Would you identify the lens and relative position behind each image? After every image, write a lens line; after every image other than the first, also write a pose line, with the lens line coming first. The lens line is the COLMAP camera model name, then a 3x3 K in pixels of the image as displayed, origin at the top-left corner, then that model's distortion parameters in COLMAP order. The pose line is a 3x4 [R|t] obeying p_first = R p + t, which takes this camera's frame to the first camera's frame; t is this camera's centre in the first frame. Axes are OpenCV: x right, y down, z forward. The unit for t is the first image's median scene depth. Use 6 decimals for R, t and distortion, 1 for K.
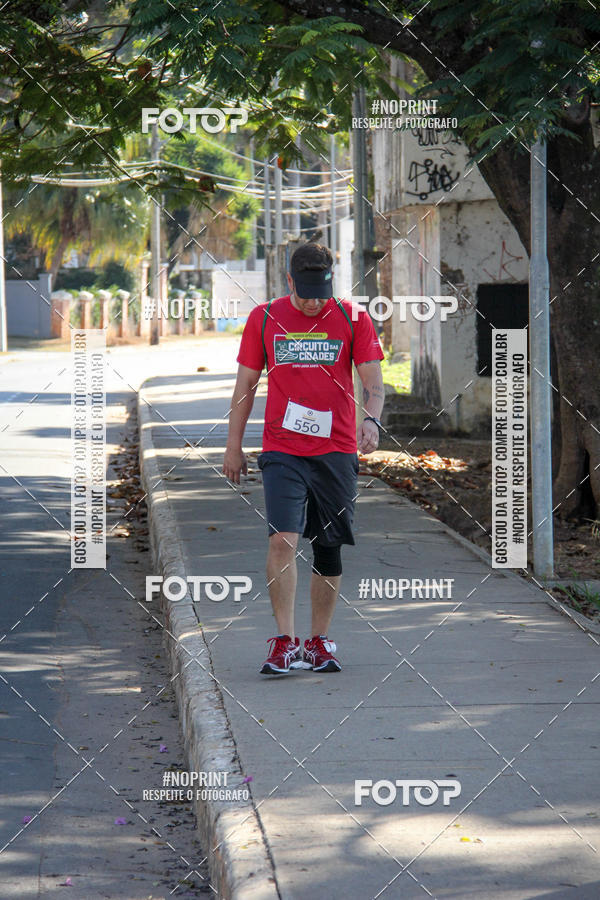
lens RADIAL K [[4360.5, 0, 298.5], [0, 4360.5, 470.3], [0, 0, 1]] dist [1.359044, 15.487573]
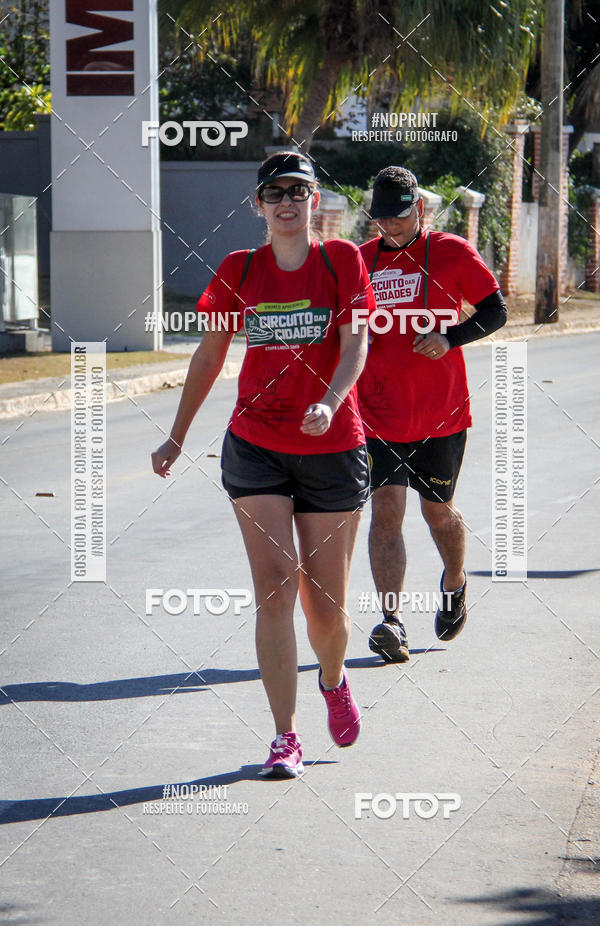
lens RADIAL K [[6672.8, 0, 300.0], [0, 6672.8, 463.0], [0, 0, 1]] dist [1.317074, 13.765288]
pose [[0.997960, 0.014970, -0.062060, -0.016685], [-0.014979, 0.999888, 0.000332, -0.015244], [0.062058, 0.000598, 0.998072, 0.373385]]
